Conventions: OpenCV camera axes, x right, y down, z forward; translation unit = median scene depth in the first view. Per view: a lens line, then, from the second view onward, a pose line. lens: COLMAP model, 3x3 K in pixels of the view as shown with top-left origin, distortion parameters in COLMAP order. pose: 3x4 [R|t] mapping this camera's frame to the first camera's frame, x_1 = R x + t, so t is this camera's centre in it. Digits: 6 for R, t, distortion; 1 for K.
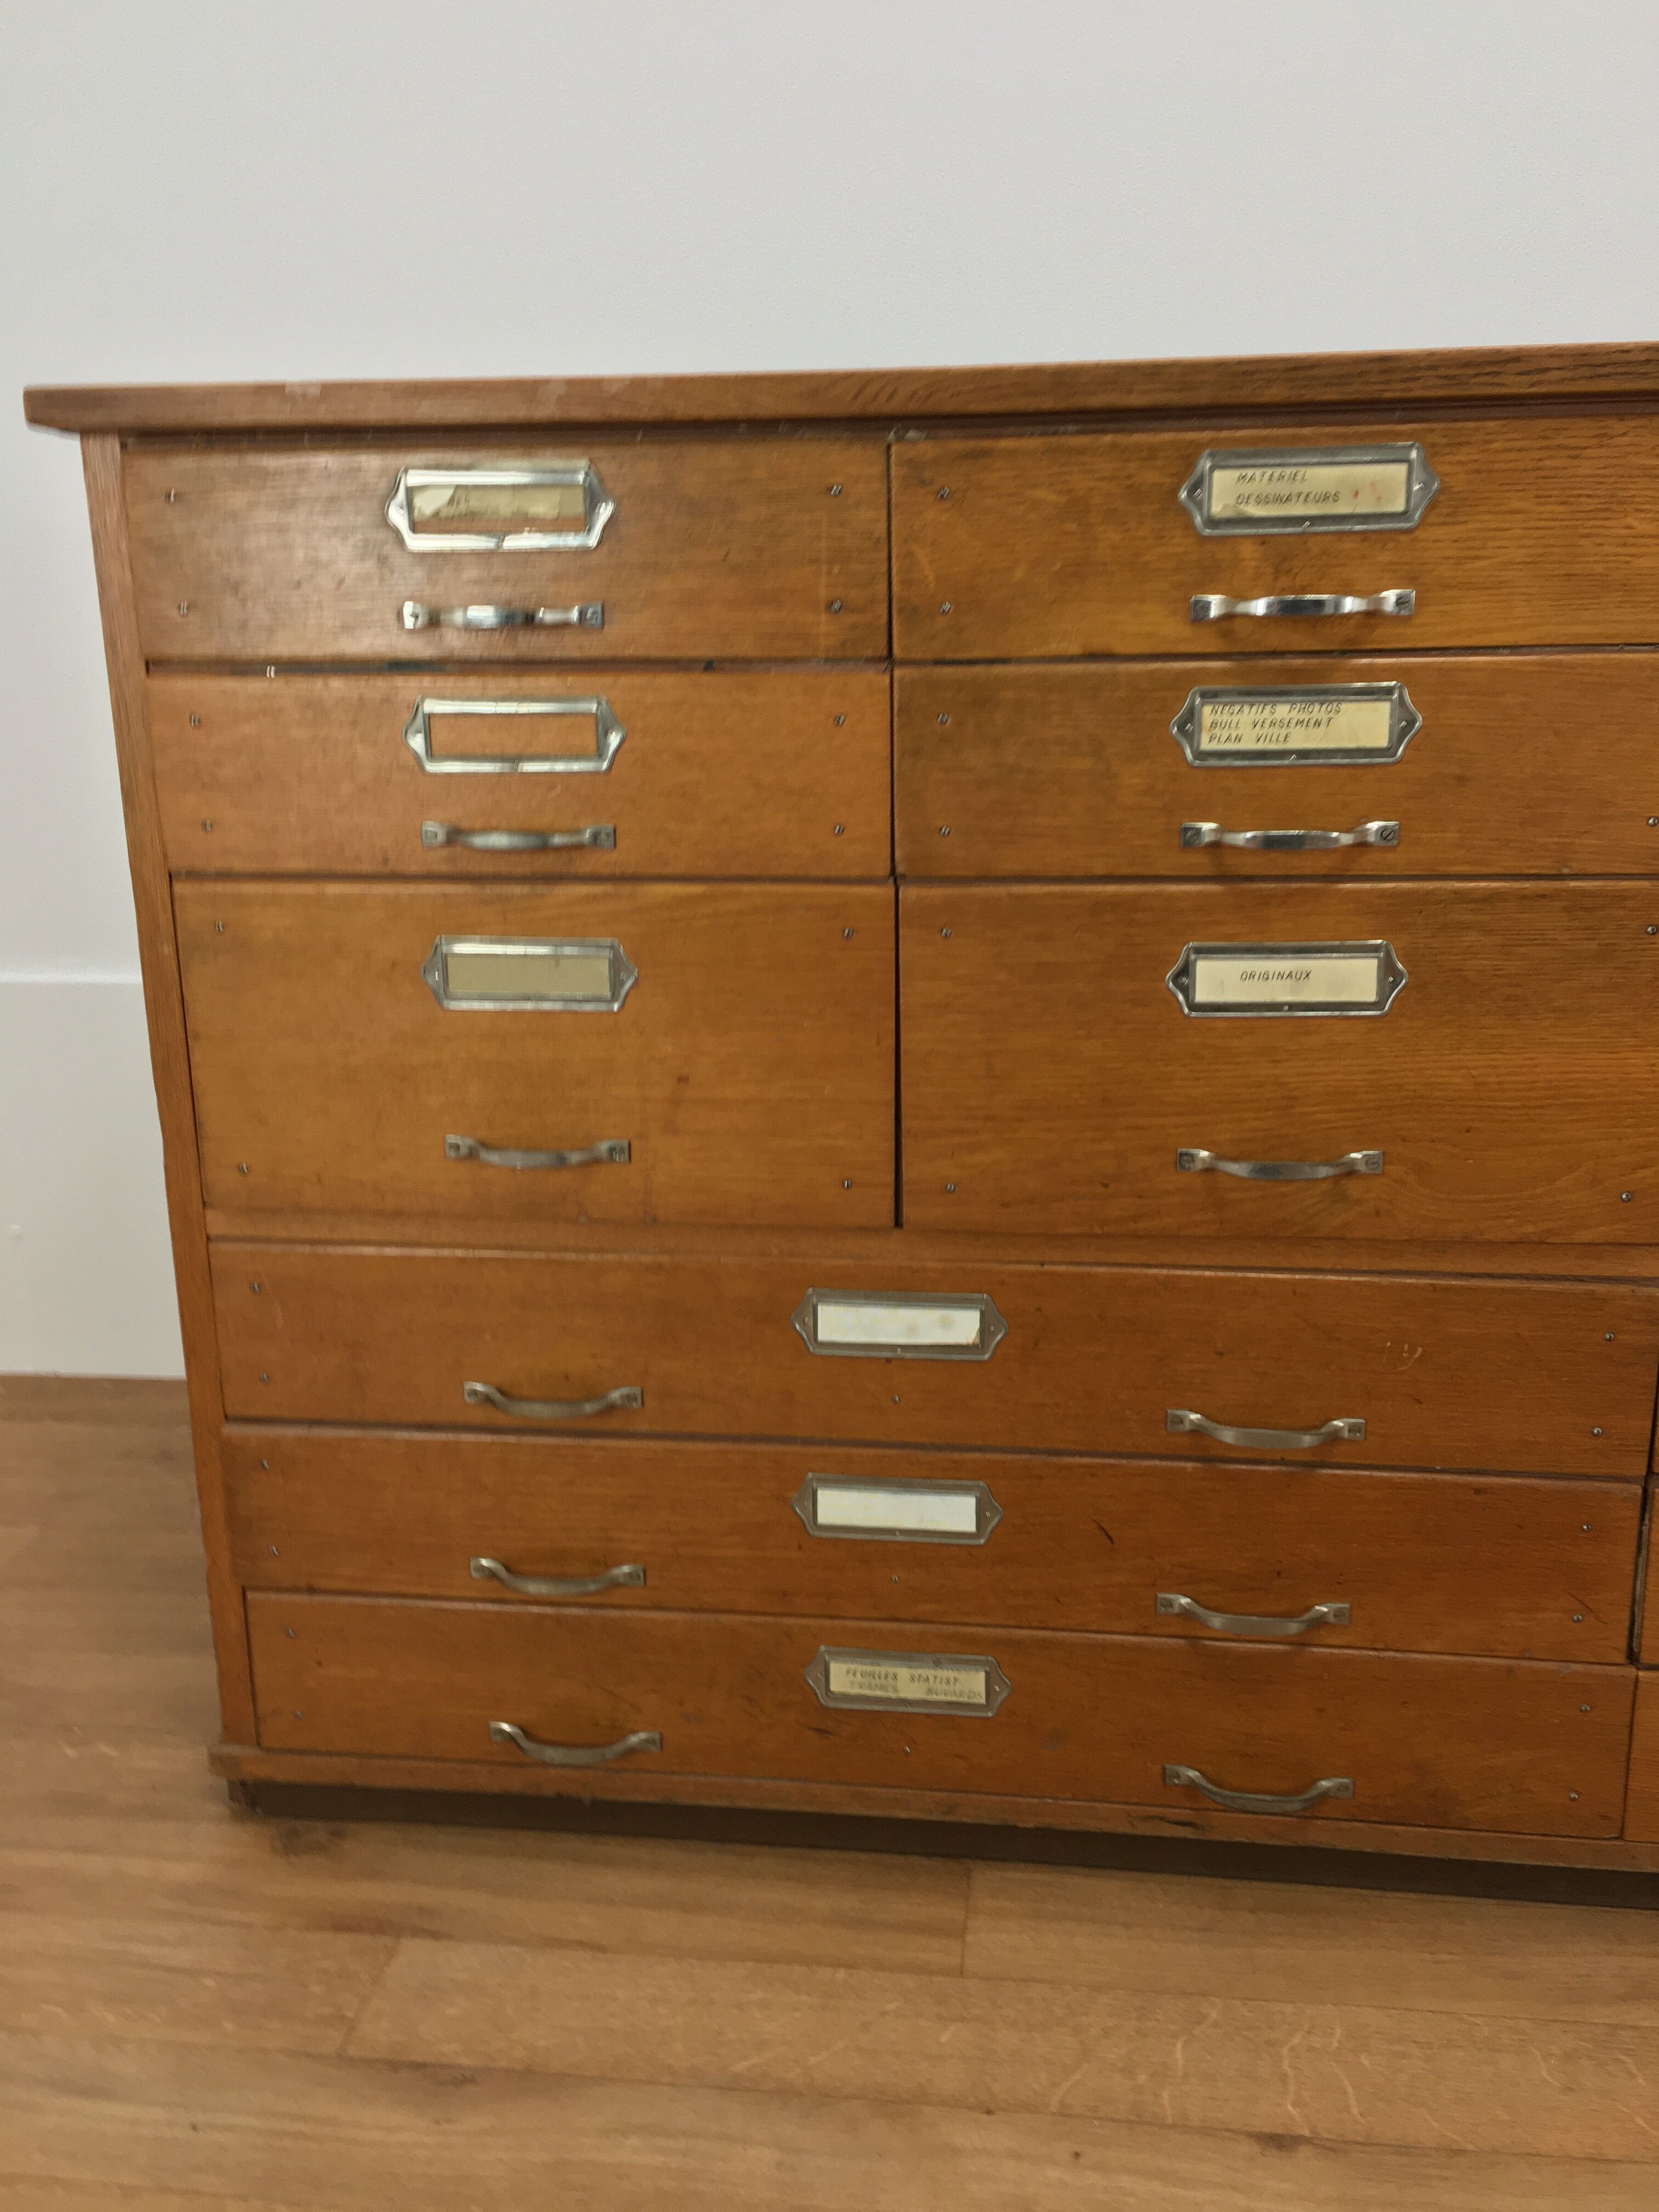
lens RADIAL K [[1894.4, 0, 823.7], [0, 1894.4, 1105.2], [0, 0, 1]] dist [0.073508, -0.119215]
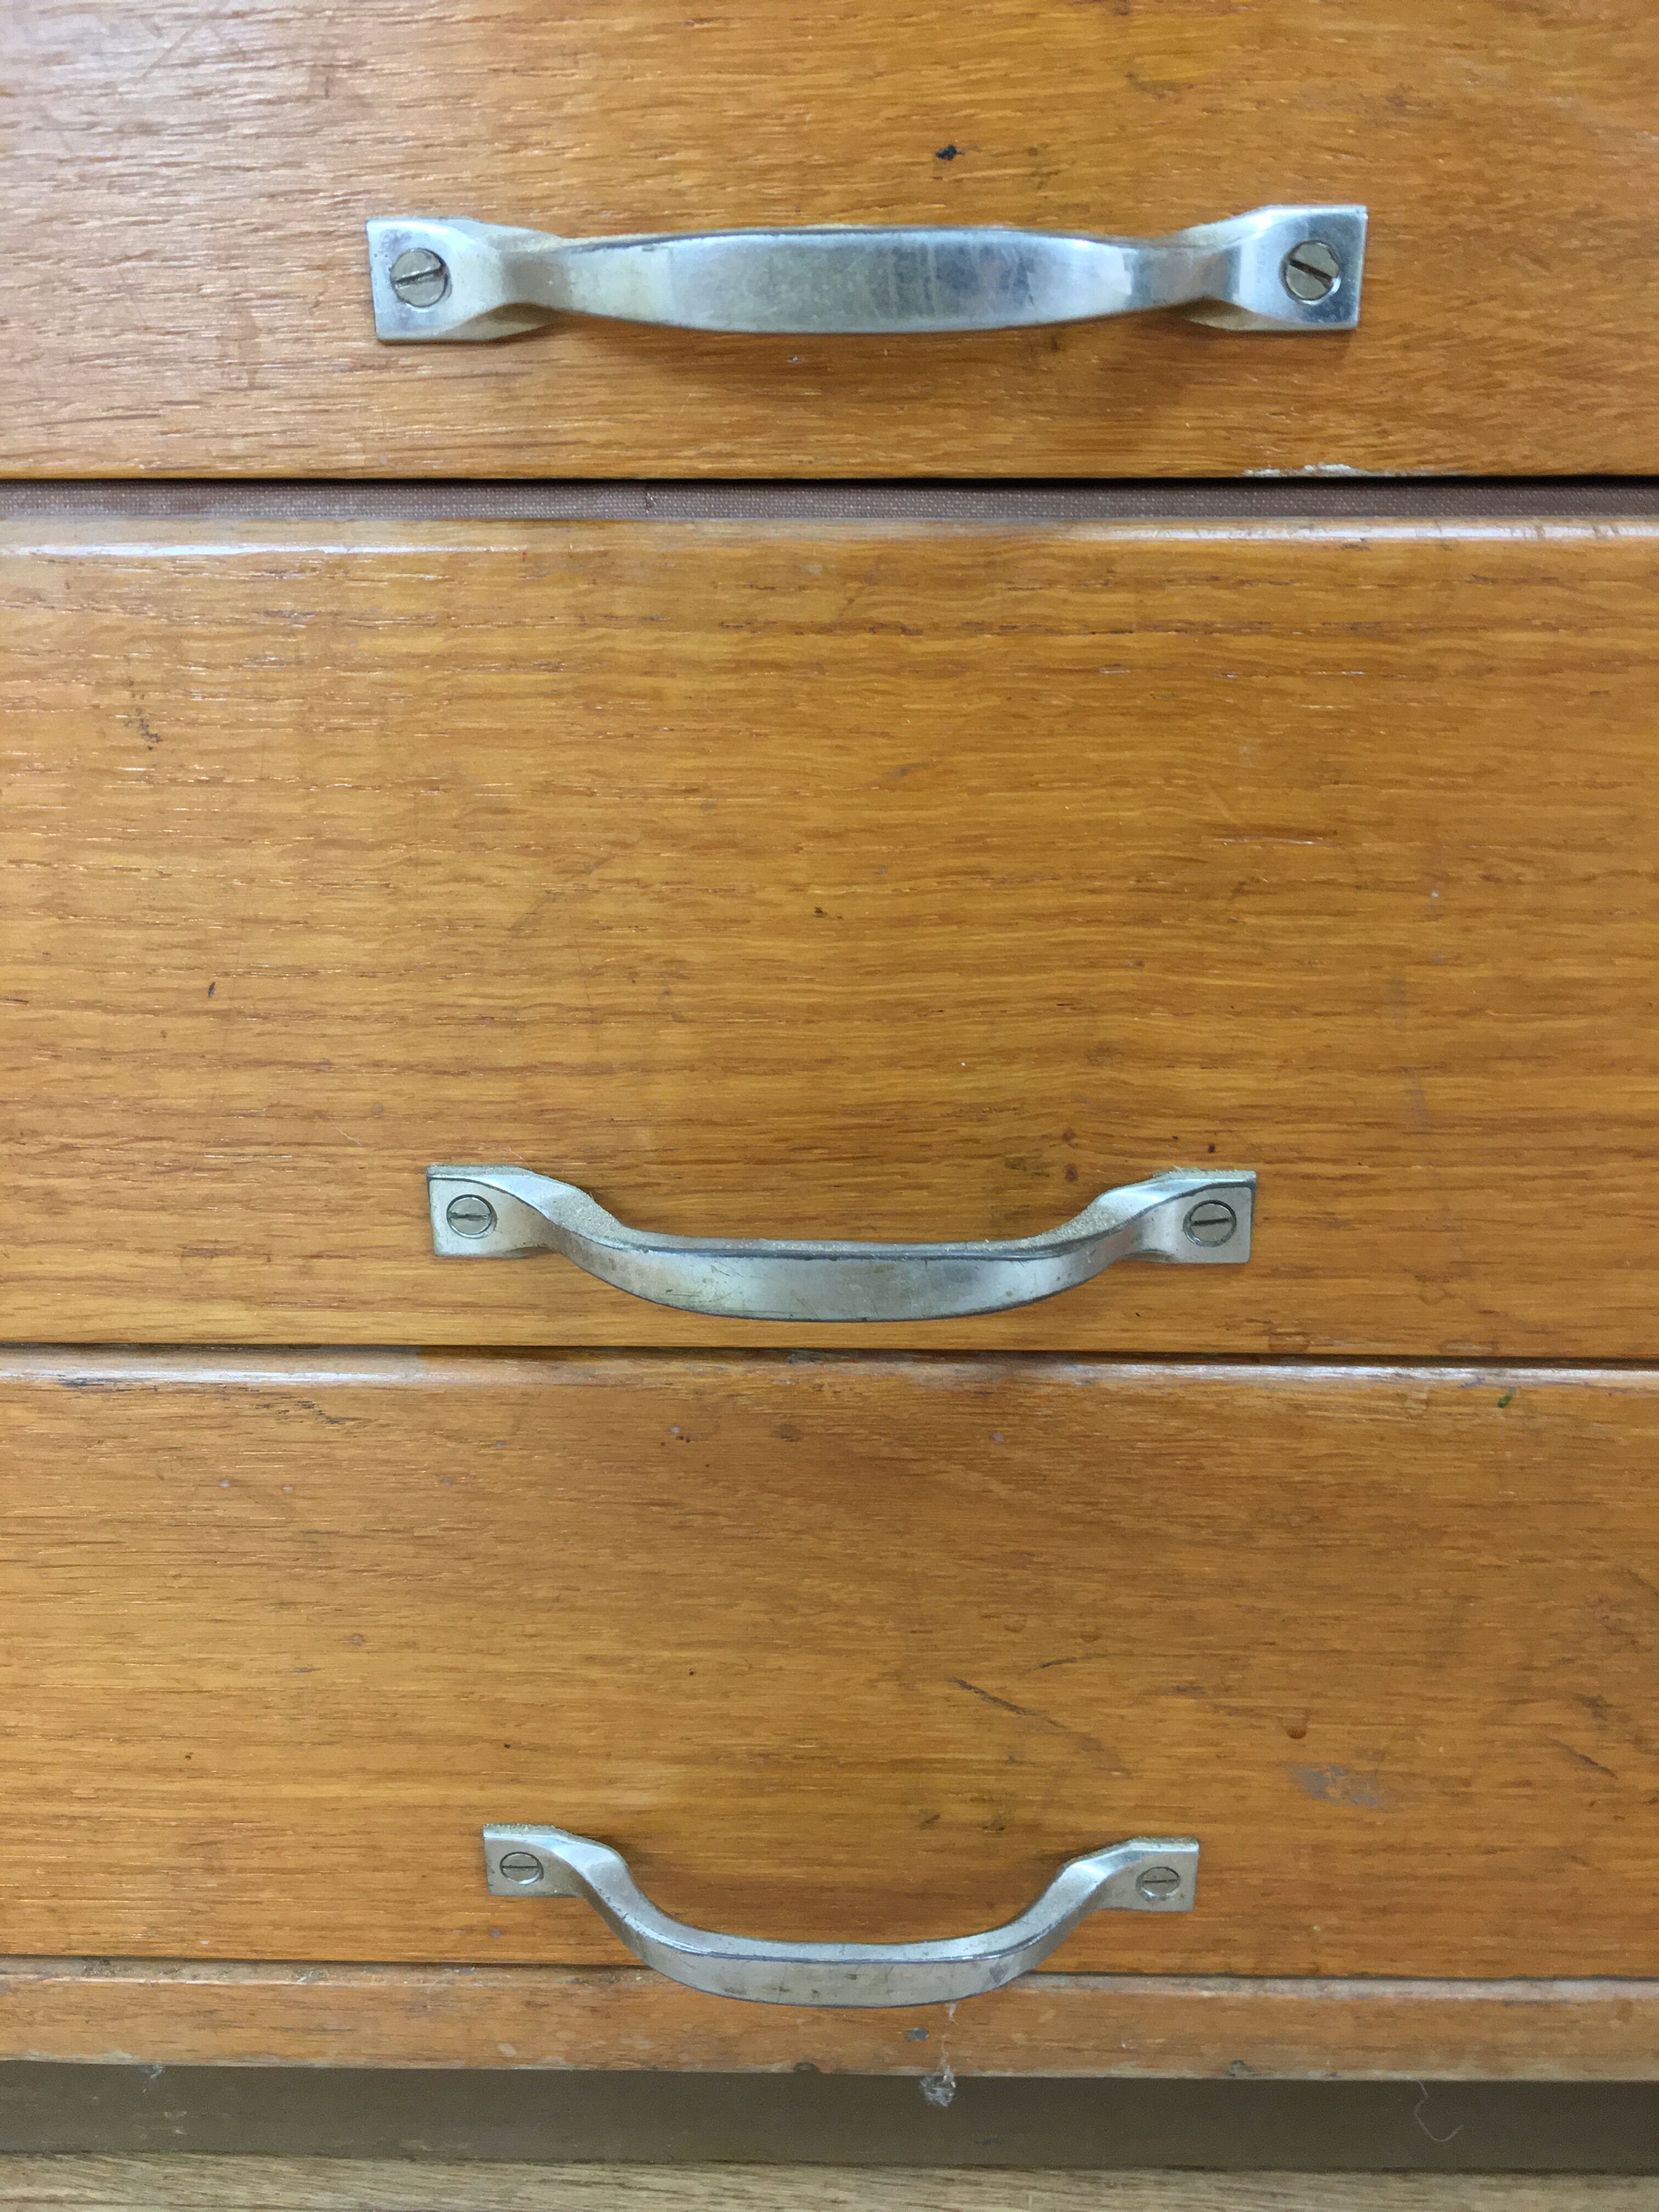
lens RADIAL K [[1894.4, 0, 834.5], [0, 1894.4, 1113.1], [0, 0, 1]] dist [0.073508, -0.119215]
pose [[0.993206, -0.038737, 0.109729, -0.173833], [0.024883, 0.991855, 0.124915, 0.219649], [-0.113674, -0.121336, 0.986081, 0.842149]]
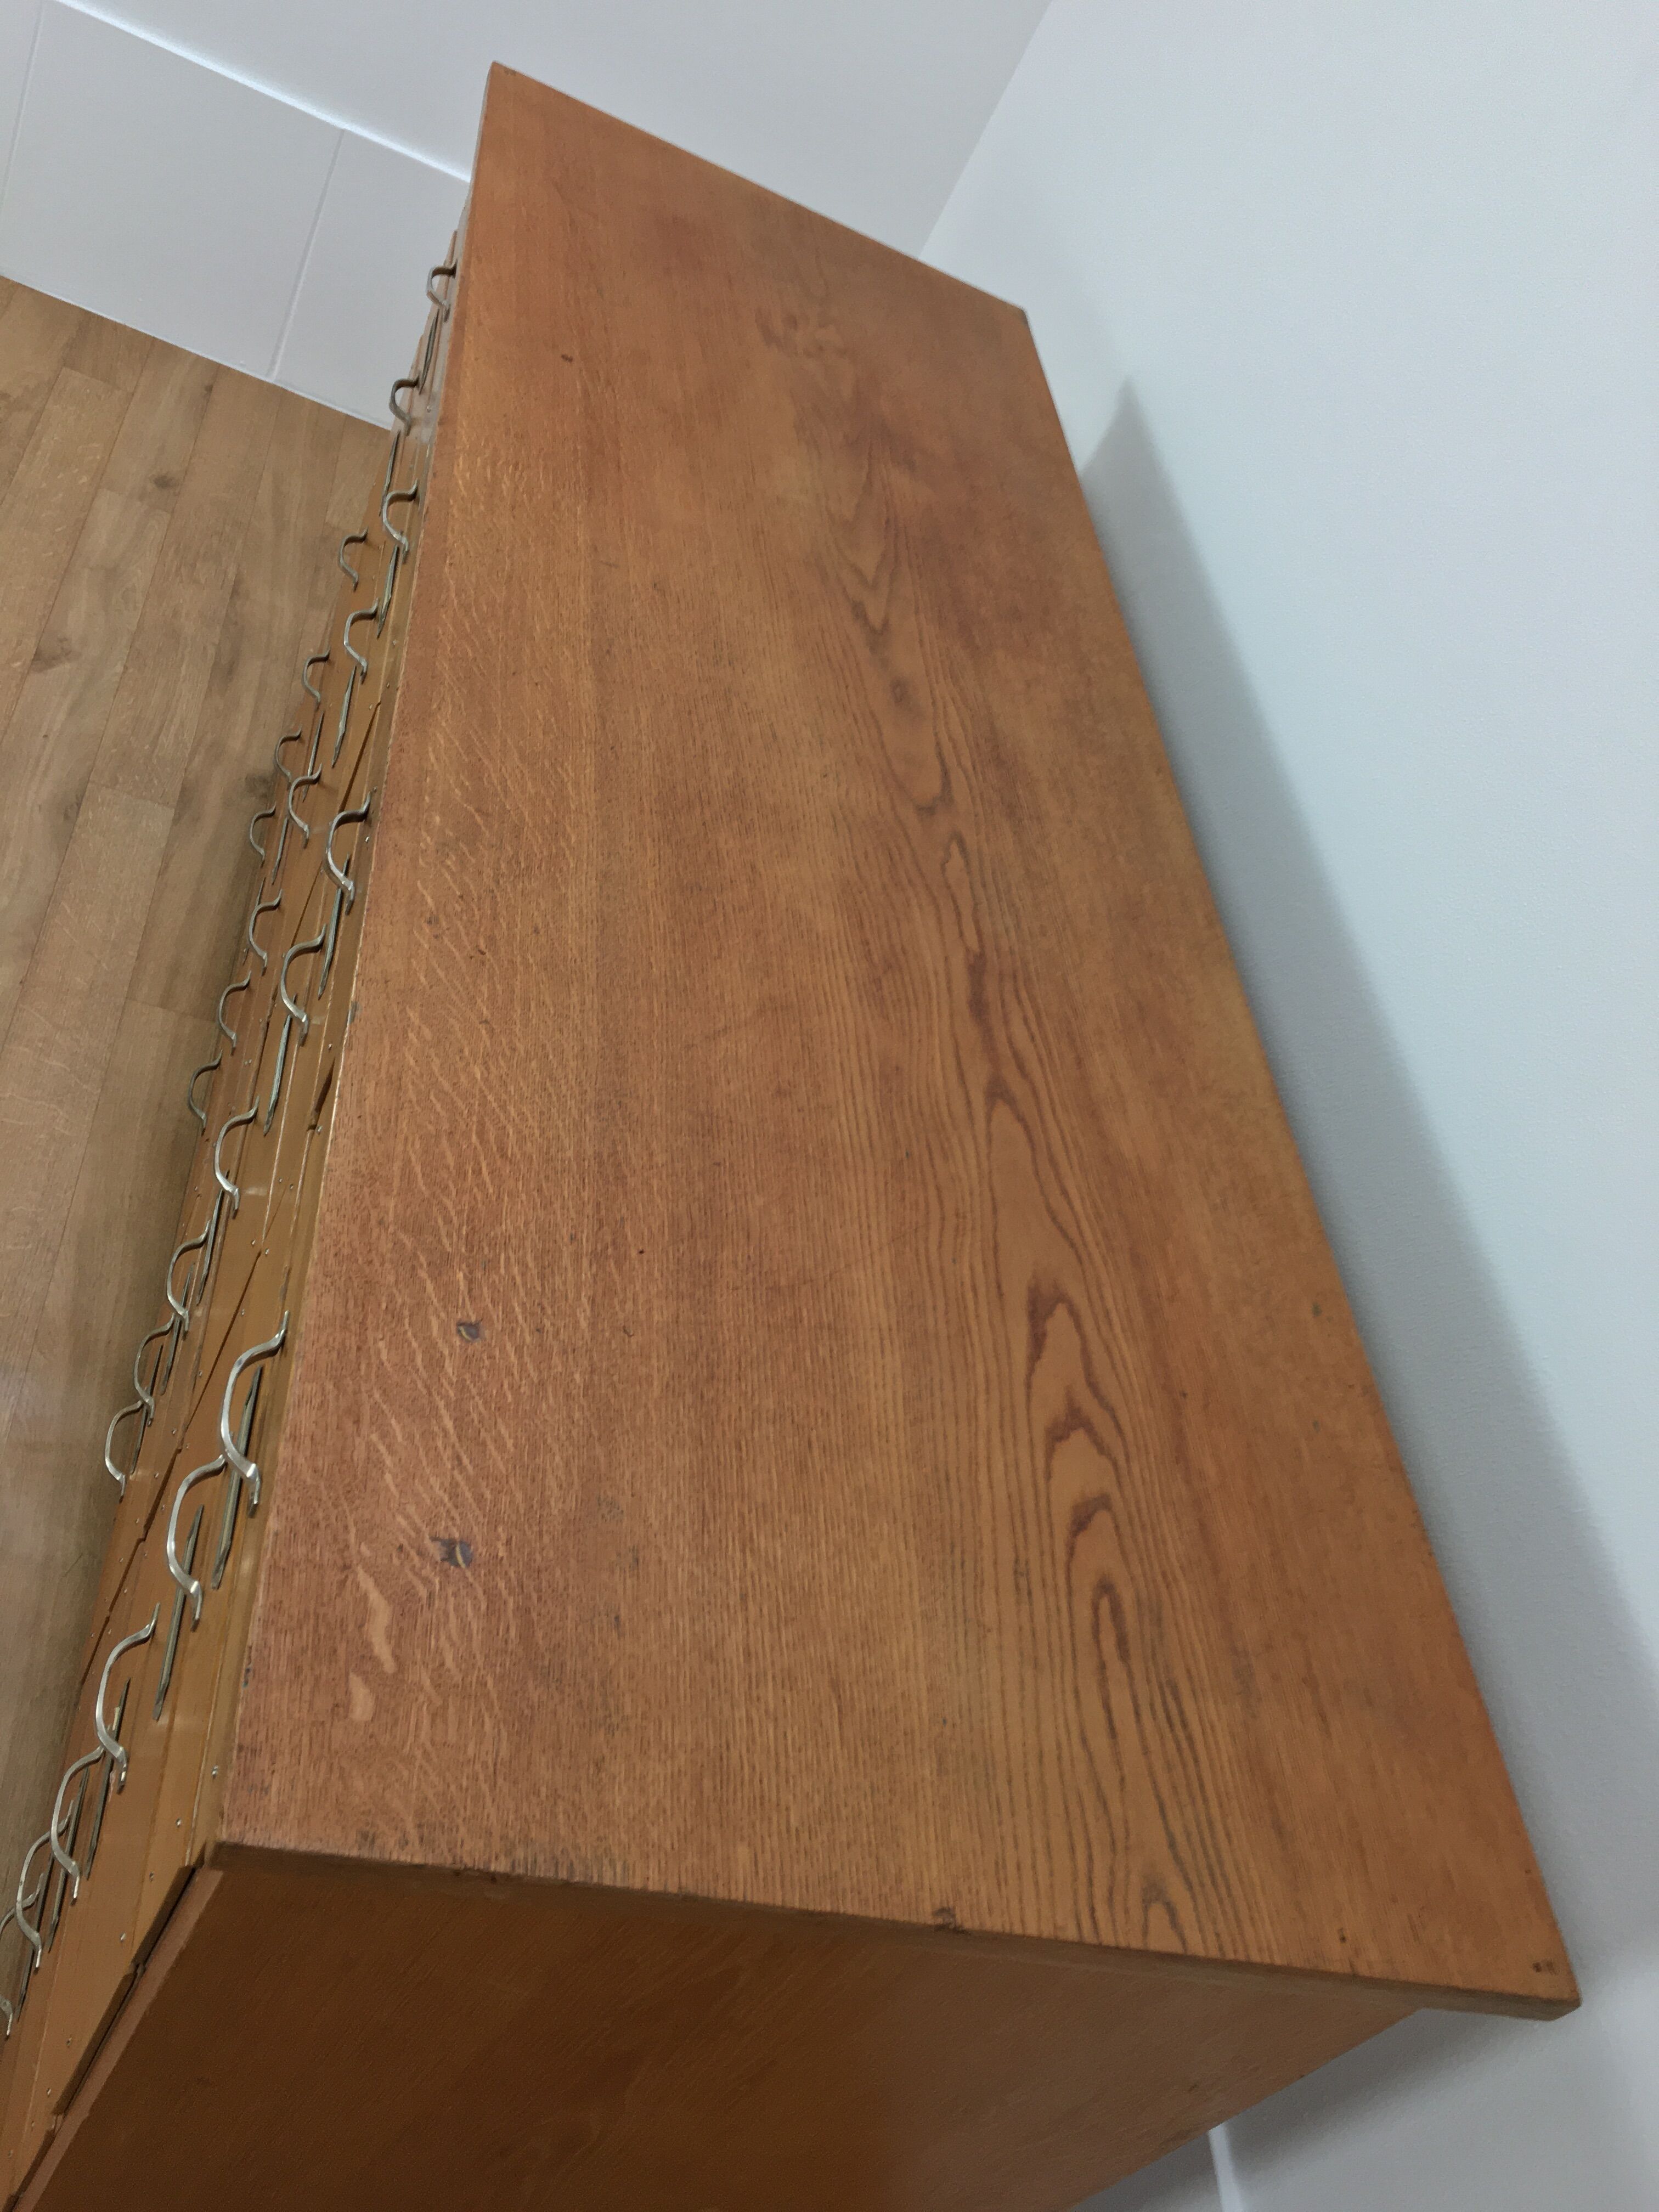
lens RADIAL K [[1894.4, 0, 813.3], [0, 1894.4, 1110.8], [0, 0, 1]] dist [0.073508, -0.119215]
pose [[0.175810, 0.757522, -0.628691, 1.452212], [-0.636015, 0.574860, 0.514802, -0.876897], [0.751383, 0.309349, 0.582861, 0.443614]]
